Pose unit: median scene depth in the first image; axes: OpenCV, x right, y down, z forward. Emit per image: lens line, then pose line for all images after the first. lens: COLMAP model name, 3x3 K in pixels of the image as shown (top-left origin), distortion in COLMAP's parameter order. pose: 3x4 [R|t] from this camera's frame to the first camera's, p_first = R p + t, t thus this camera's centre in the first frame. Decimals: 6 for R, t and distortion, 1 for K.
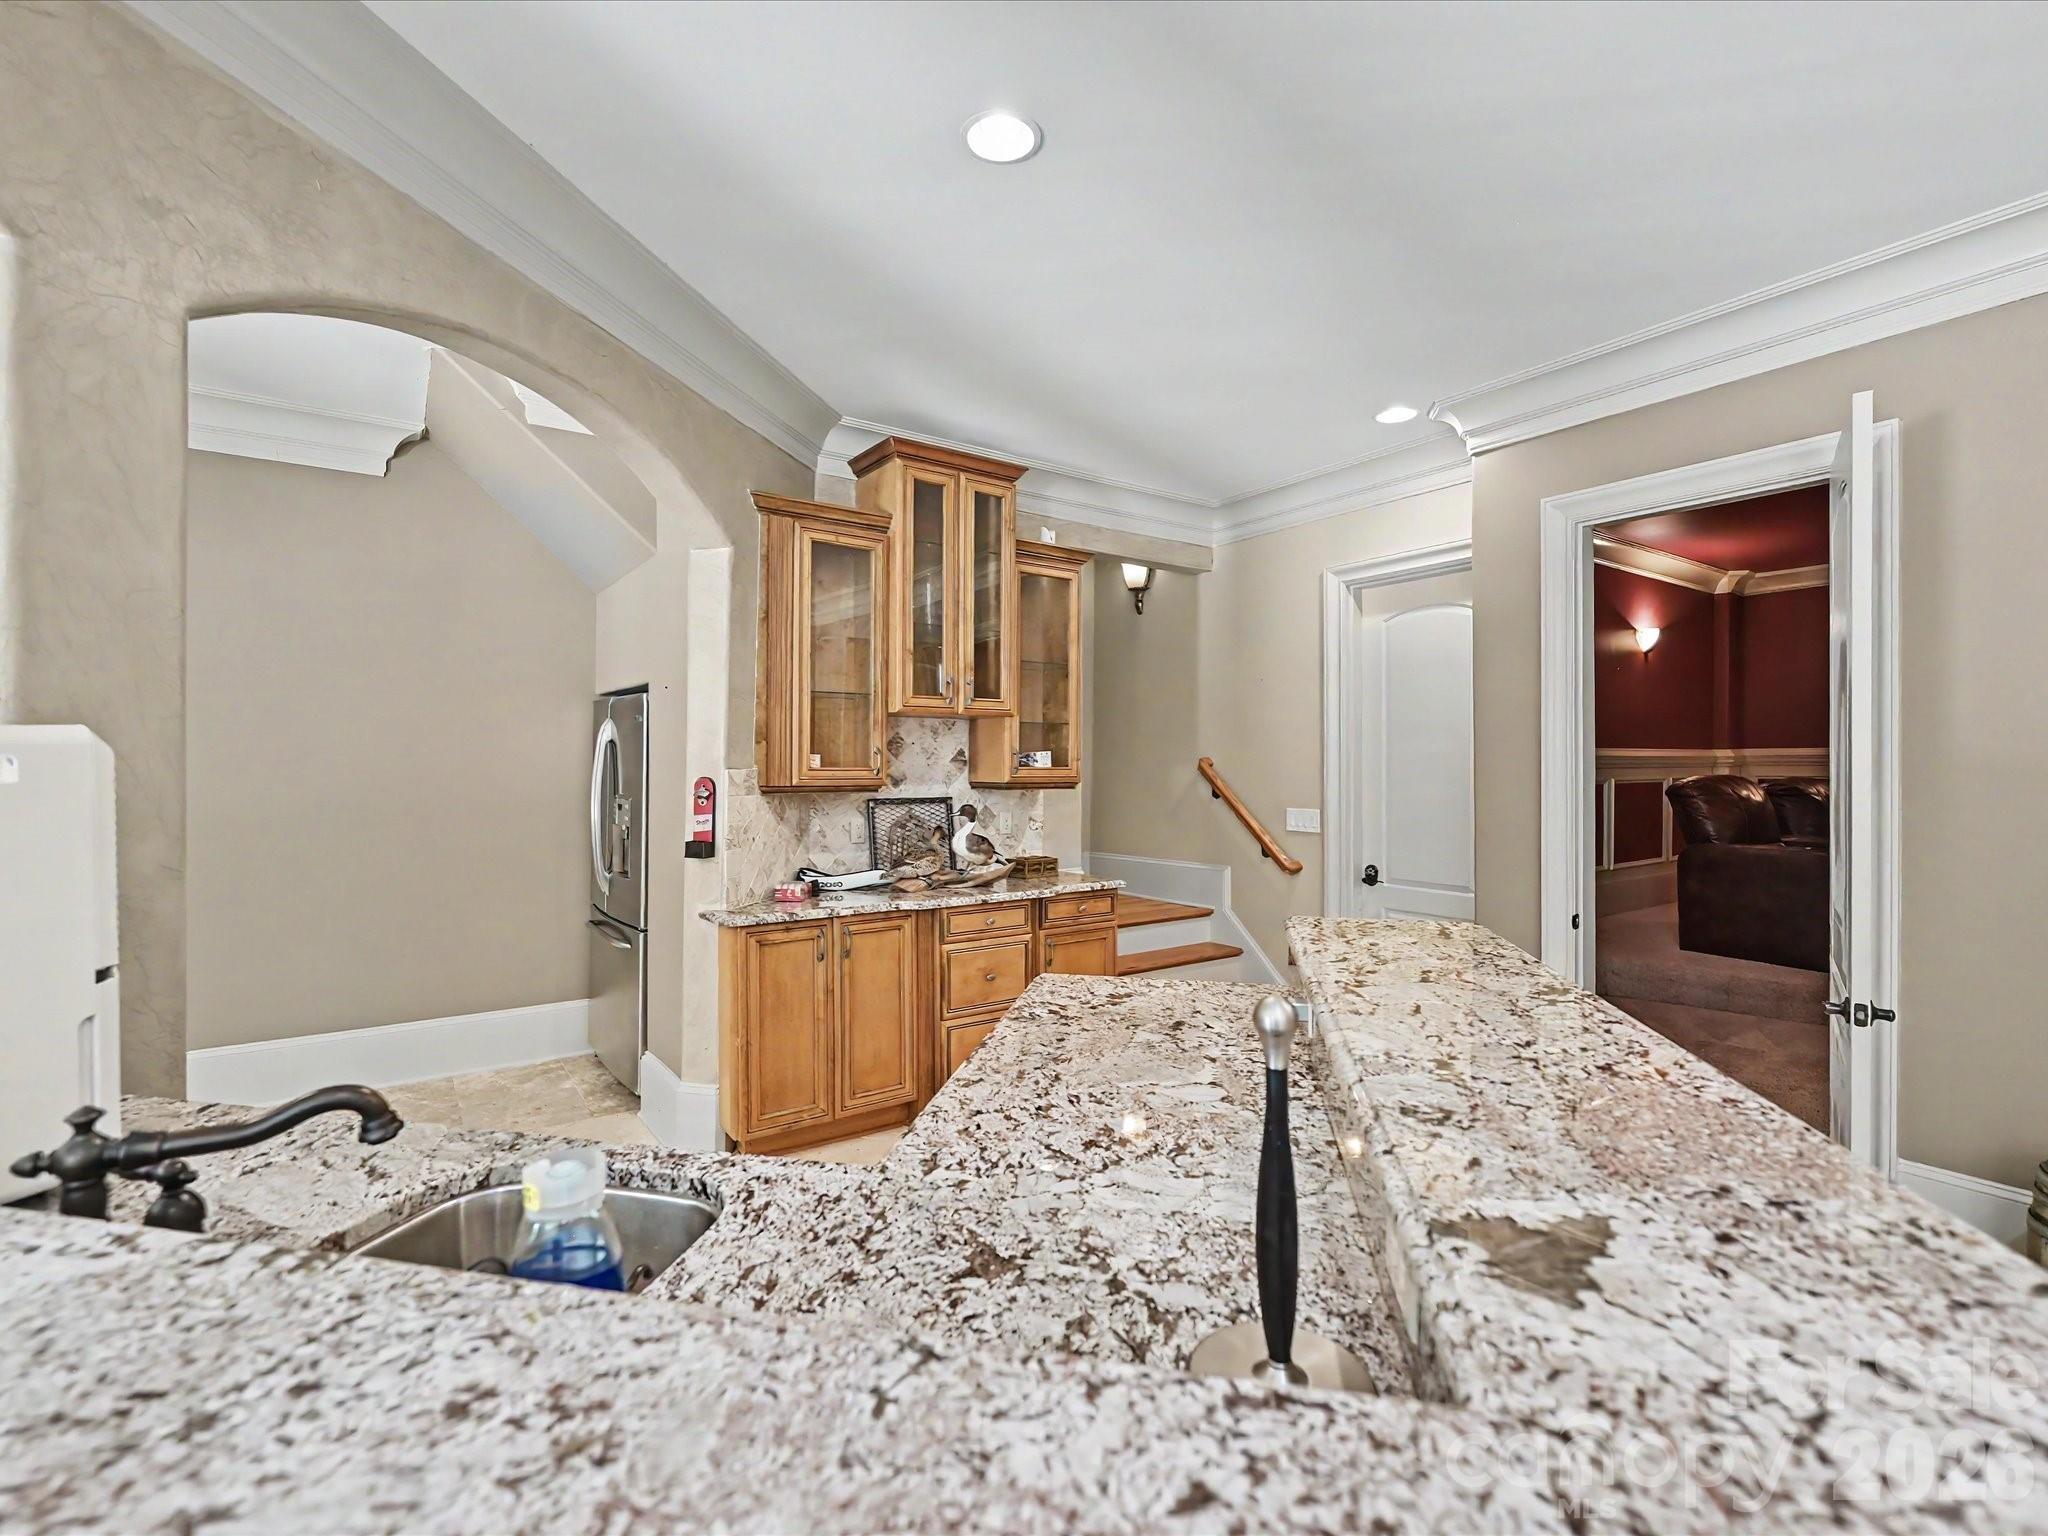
lens RADIAL K [[923.2, 0, 1015.6], [0, 923.2, 772.4], [0, 0, 1]] dist [-0.002157, 0.000087]
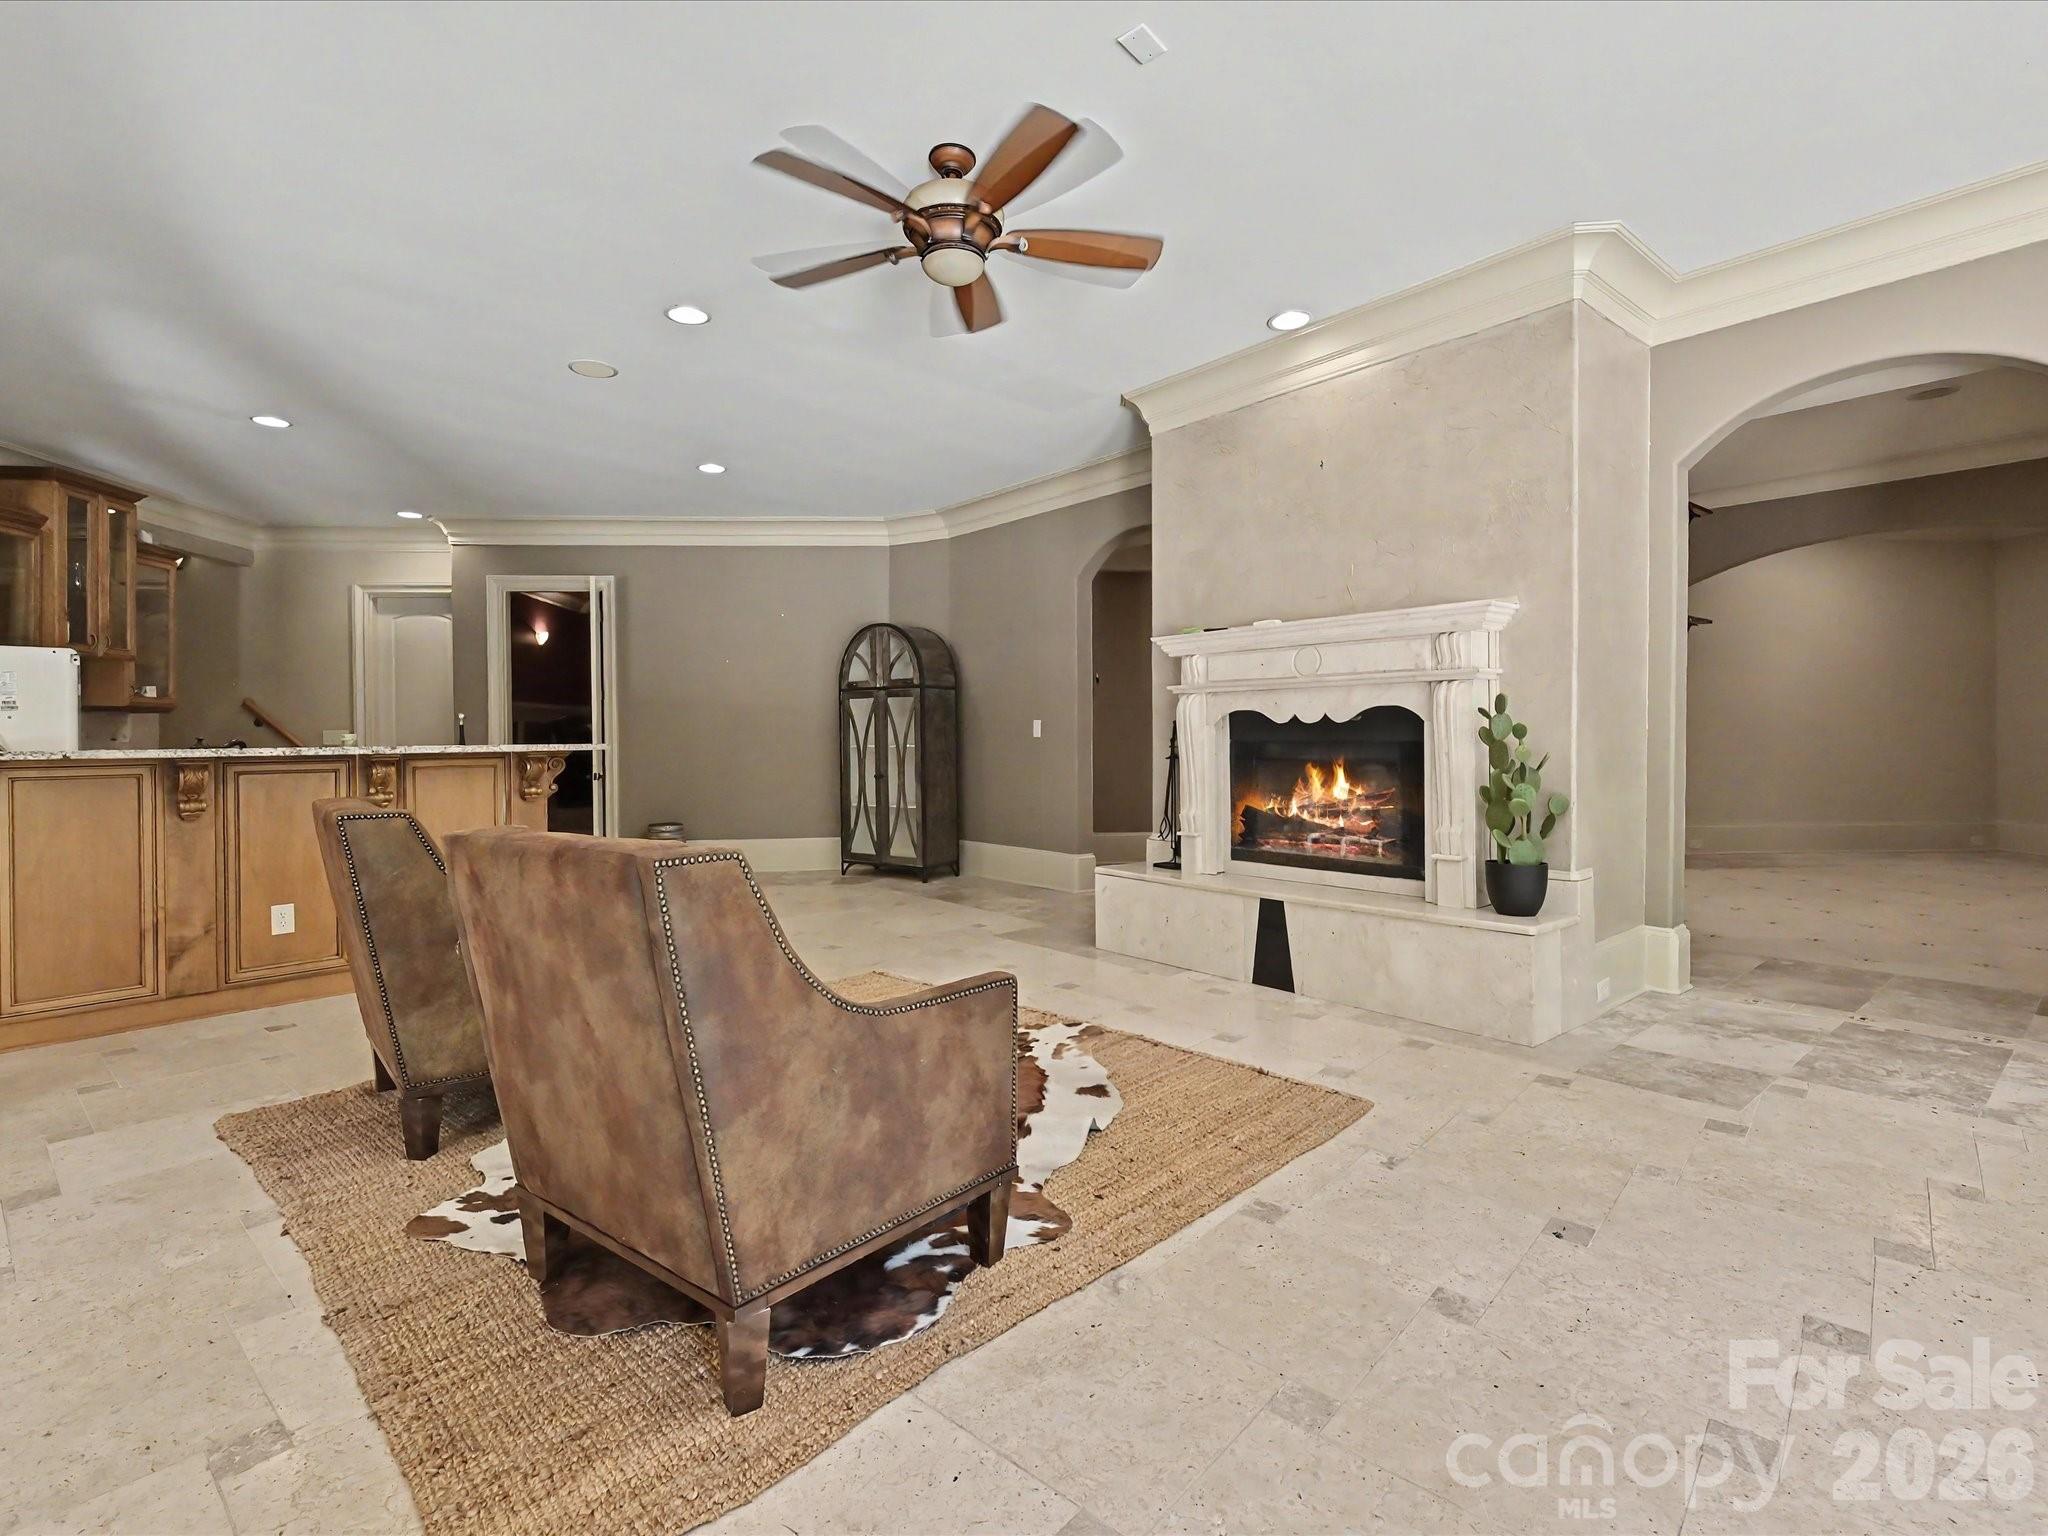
lens RADIAL K [[973.2, 0, 1019.2], [0, 973.2, 743.2], [0, 0, 1]] dist [-0.000844, -0.000214]
pose [[0.509437, -0.007357, 0.860476, -0.625295], [0.015565, 0.999879, -0.000666, 0.094972], [-0.860367, 0.013732, 0.509490, -1.015617]]
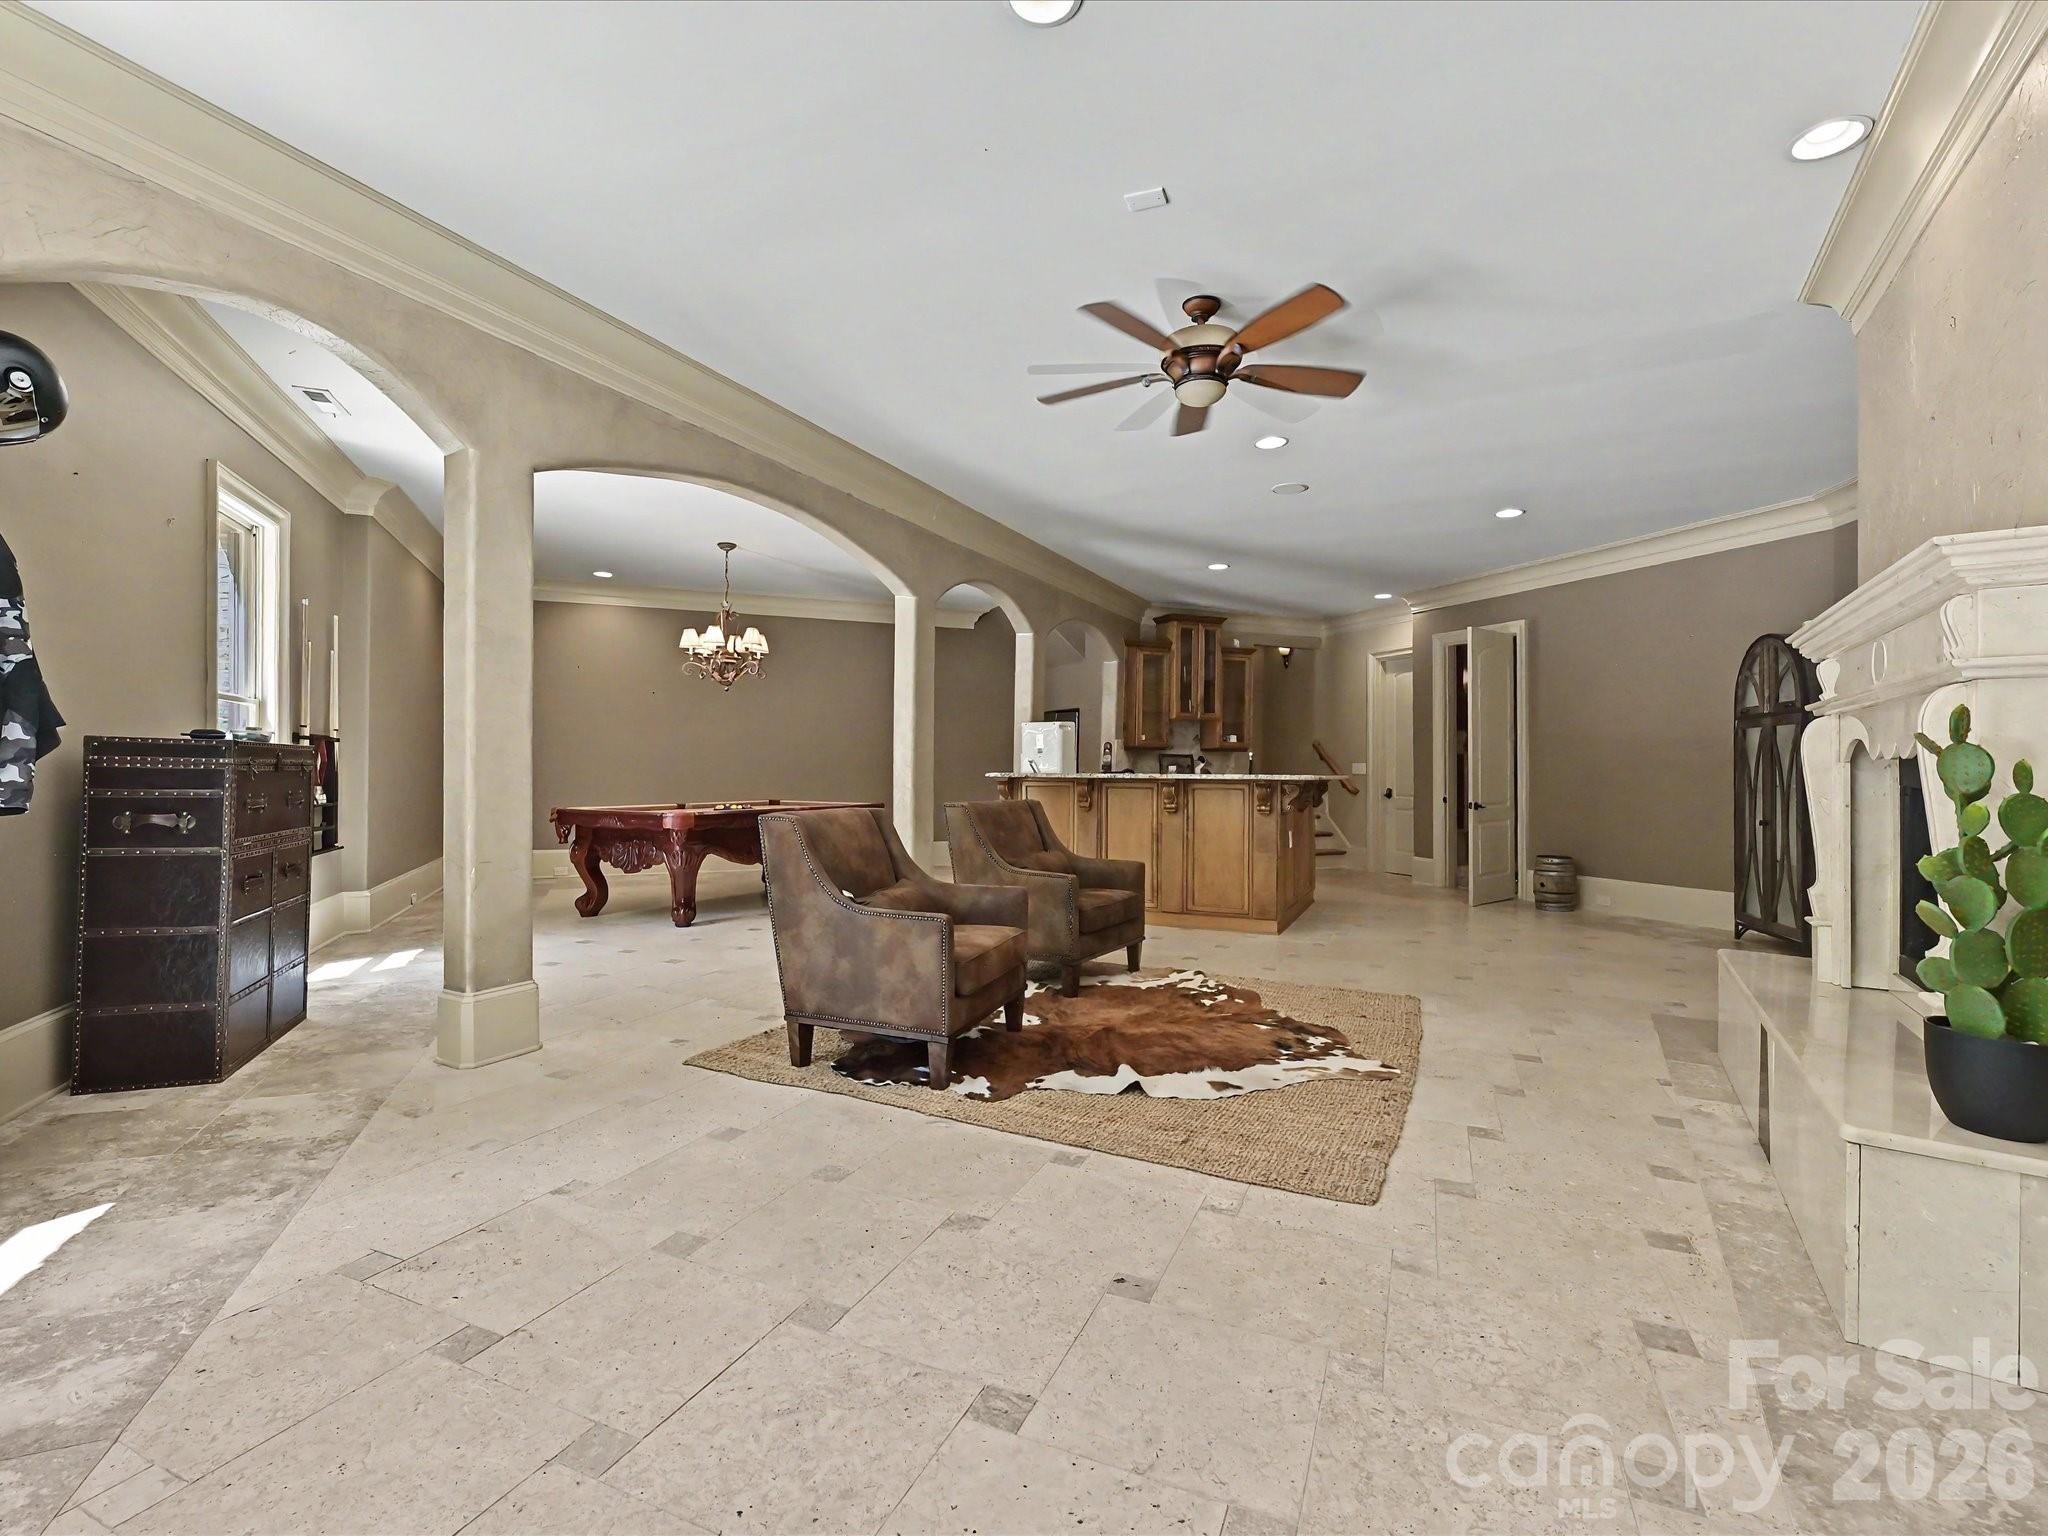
lens RADIAL K [[923.2, 0, 1015.6], [0, 923.2, 772.4], [0, 0, 1]] dist [-0.002157, 0.000087]
pose [[0.974904, 0.009956, -0.222403, 0.014456], [-0.011549, 0.999916, -0.005863, 0.096333], [0.222326, 0.008285, 0.974937, -1.482748]]
